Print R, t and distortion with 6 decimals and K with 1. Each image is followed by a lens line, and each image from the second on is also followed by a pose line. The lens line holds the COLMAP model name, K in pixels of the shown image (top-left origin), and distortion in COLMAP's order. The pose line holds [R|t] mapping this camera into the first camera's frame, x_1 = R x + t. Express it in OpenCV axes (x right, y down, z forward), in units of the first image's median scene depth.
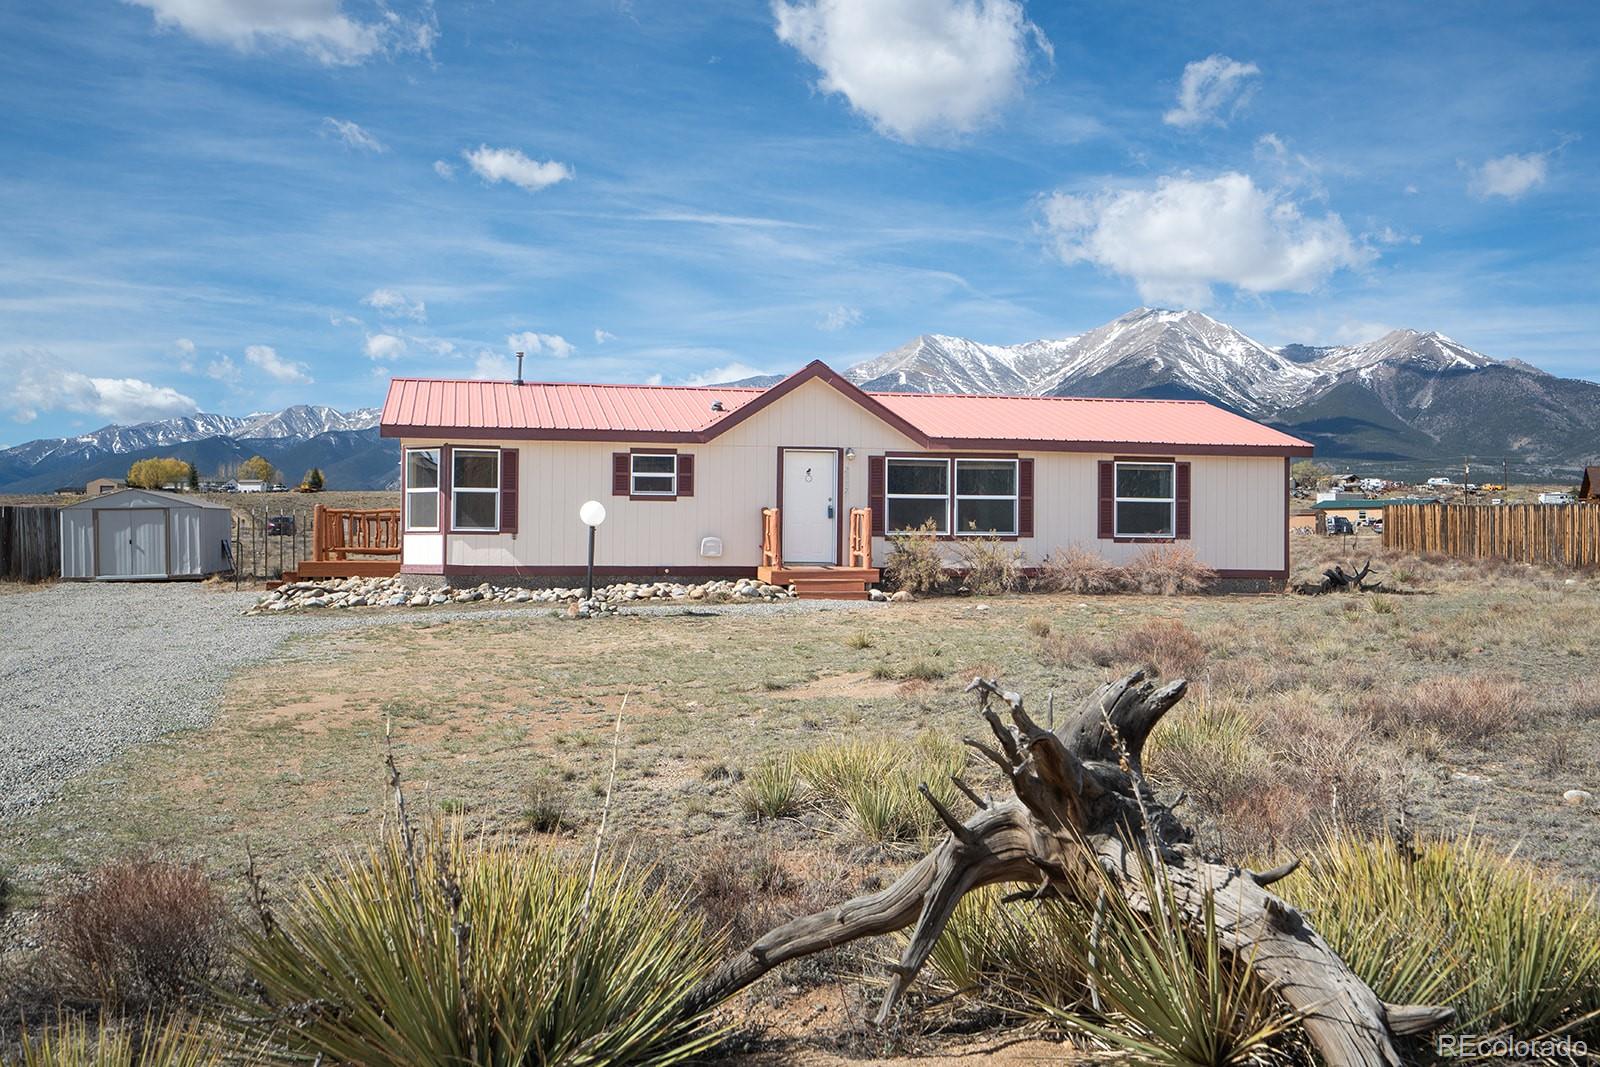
lens RADIAL K [[1559.1, 0, 791.8], [0, 1559.1, 494.1], [0, 0, 1]] dist [0.078325, 0.000000]
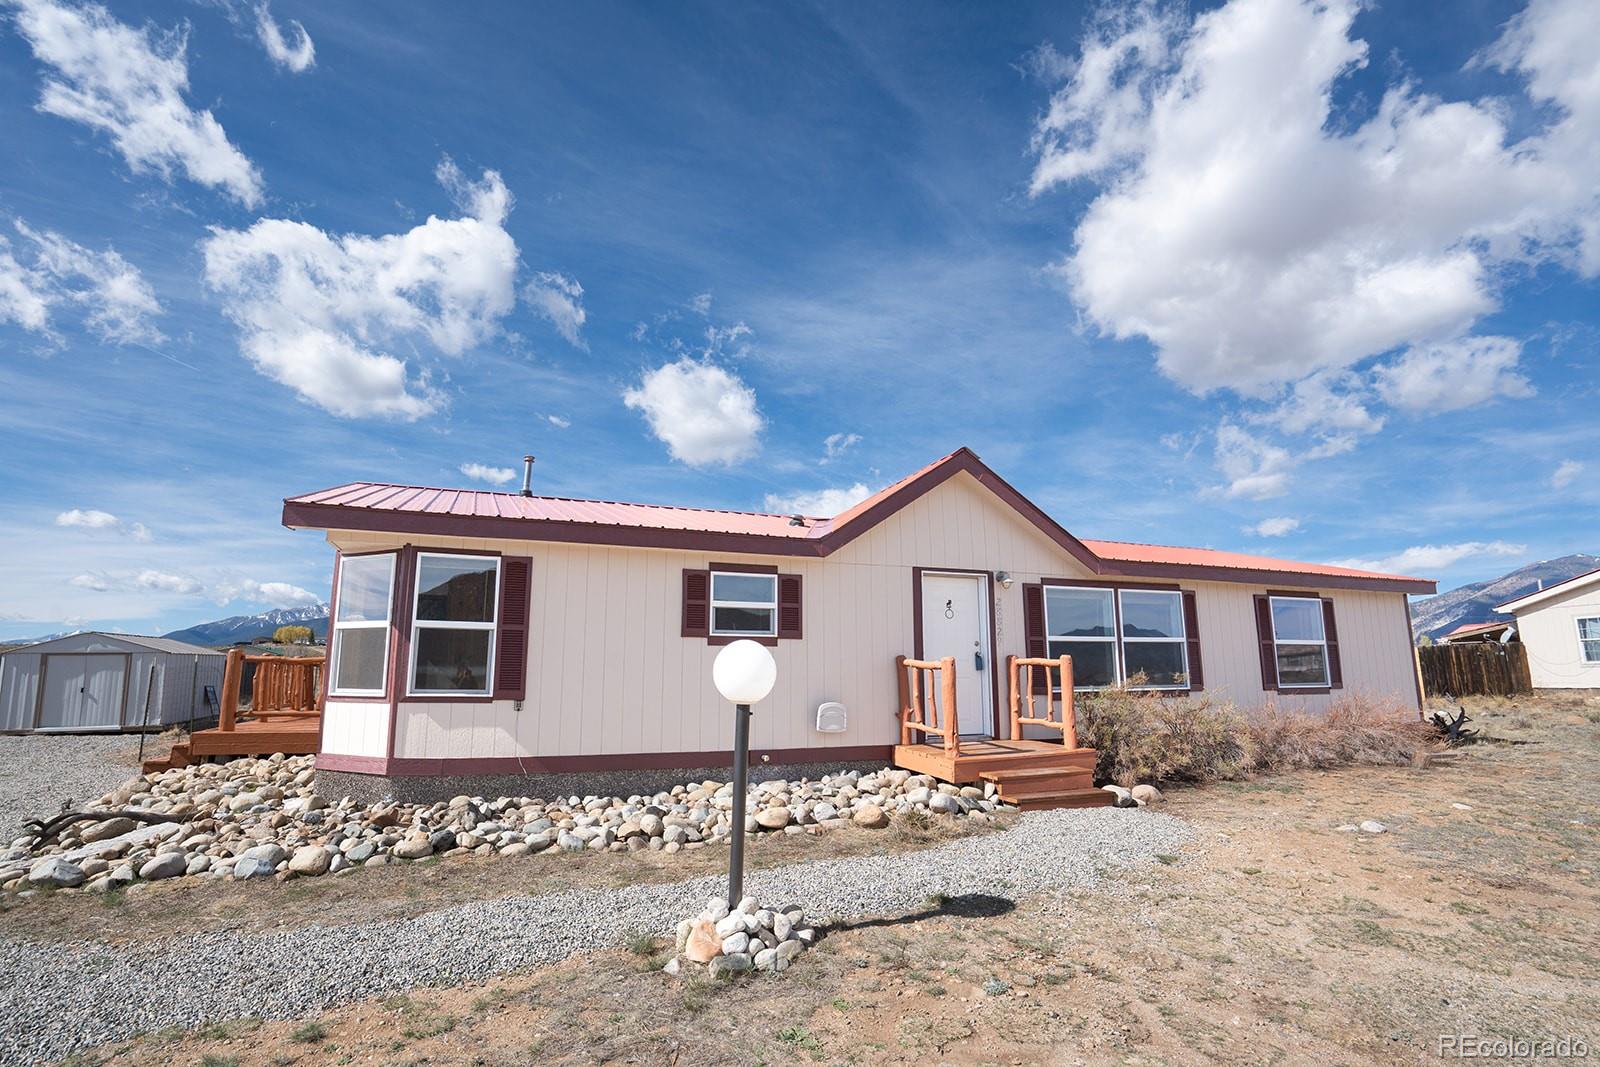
lens RADIAL K [[761.3, 0, 763.8], [0, 761.3, 535.3], [0, 0, 1]] dist [-0.031908, 0.002815]
pose [[0.986820, 0.023612, 0.160088, -0.125362], [0.000100, 0.989207, -0.146523, 0.005393], [-0.161820, 0.144608, 0.976167, 0.654352]]
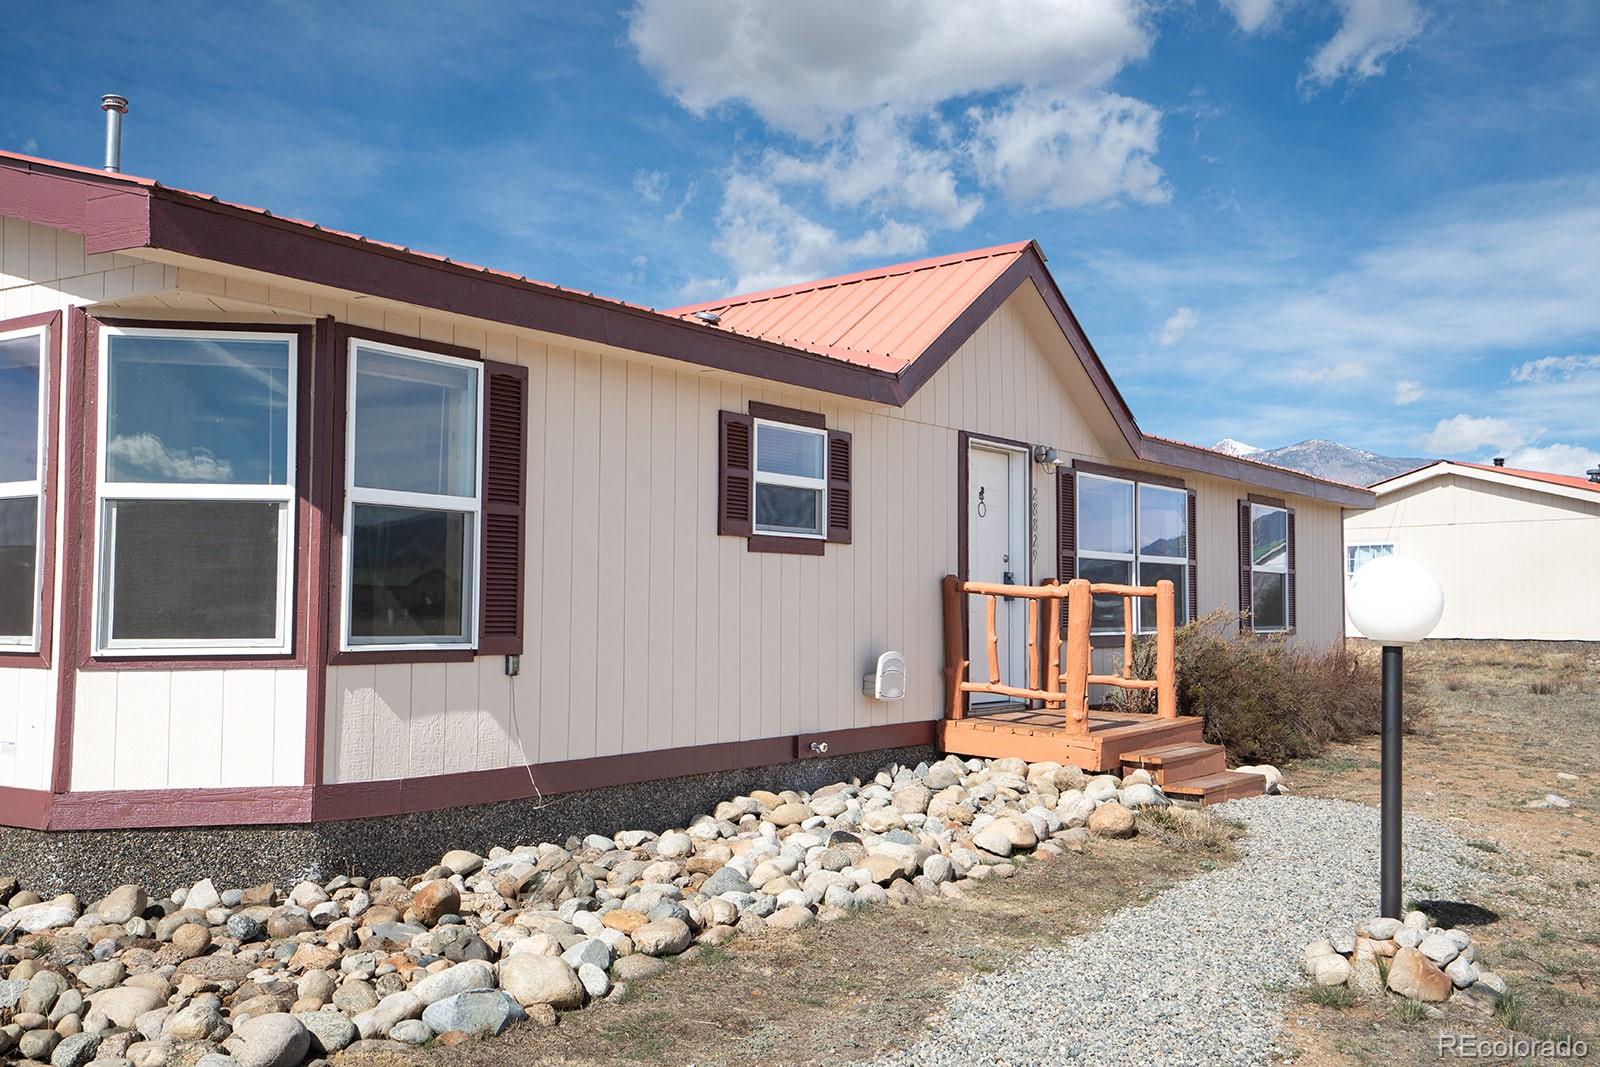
lens RADIAL K [[1559.1, 0, 782.0], [0, 1559.1, 488.8], [0, 0, 1]] dist [0.078325, 0.000000]
pose [[0.716036, 0.051455, 0.696164, -0.324735], [-0.019603, 0.998368, -0.053629, 0.008432], [-0.697788, 0.024753, 0.715877, 0.709026]]
